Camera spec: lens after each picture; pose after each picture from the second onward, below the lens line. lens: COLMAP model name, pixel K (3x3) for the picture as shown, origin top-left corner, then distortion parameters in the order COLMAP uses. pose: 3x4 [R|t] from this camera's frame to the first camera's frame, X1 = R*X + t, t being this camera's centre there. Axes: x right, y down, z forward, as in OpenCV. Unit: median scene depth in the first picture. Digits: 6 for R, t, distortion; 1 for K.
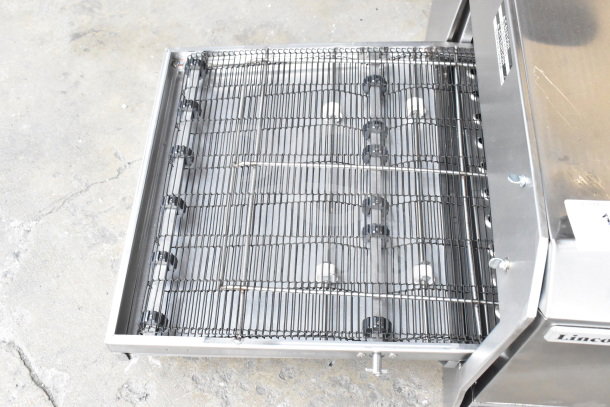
lens RADIAL K [[771.3, 0, 304.4], [0, 771.3, 206.5], [0, 0, 1]] dist [-0.045239, 0.000000]
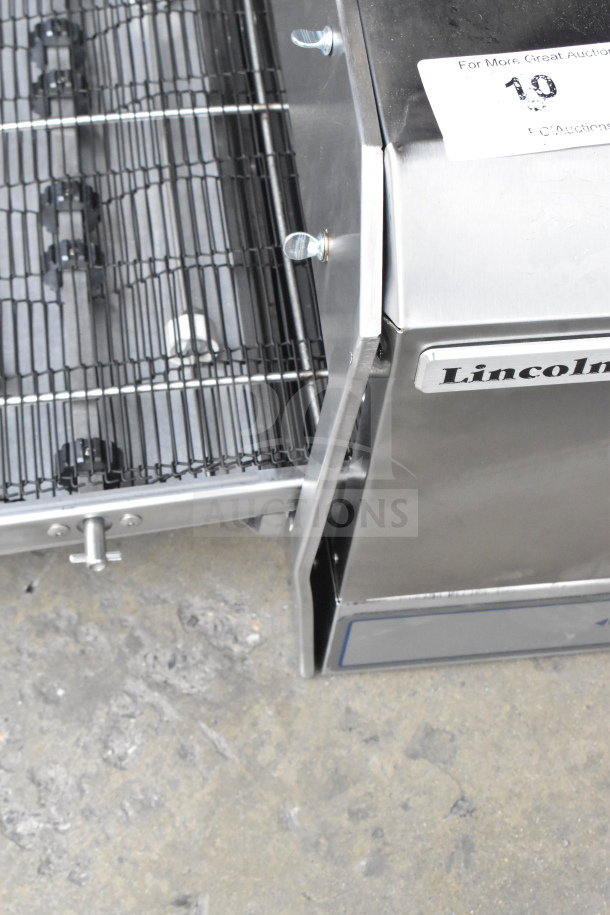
lens RADIAL K [[1667.0, 0, 307.5], [0, 1667.0, 454.3], [0, 0, 1]] dist [0.051359, 0.000000]
pose [[0.985172, -0.145573, 0.090803, 0.129656], [0.142671, 0.989052, 0.037709, 0.132640], [-0.095298, -0.024195, 0.995155, 0.053922]]
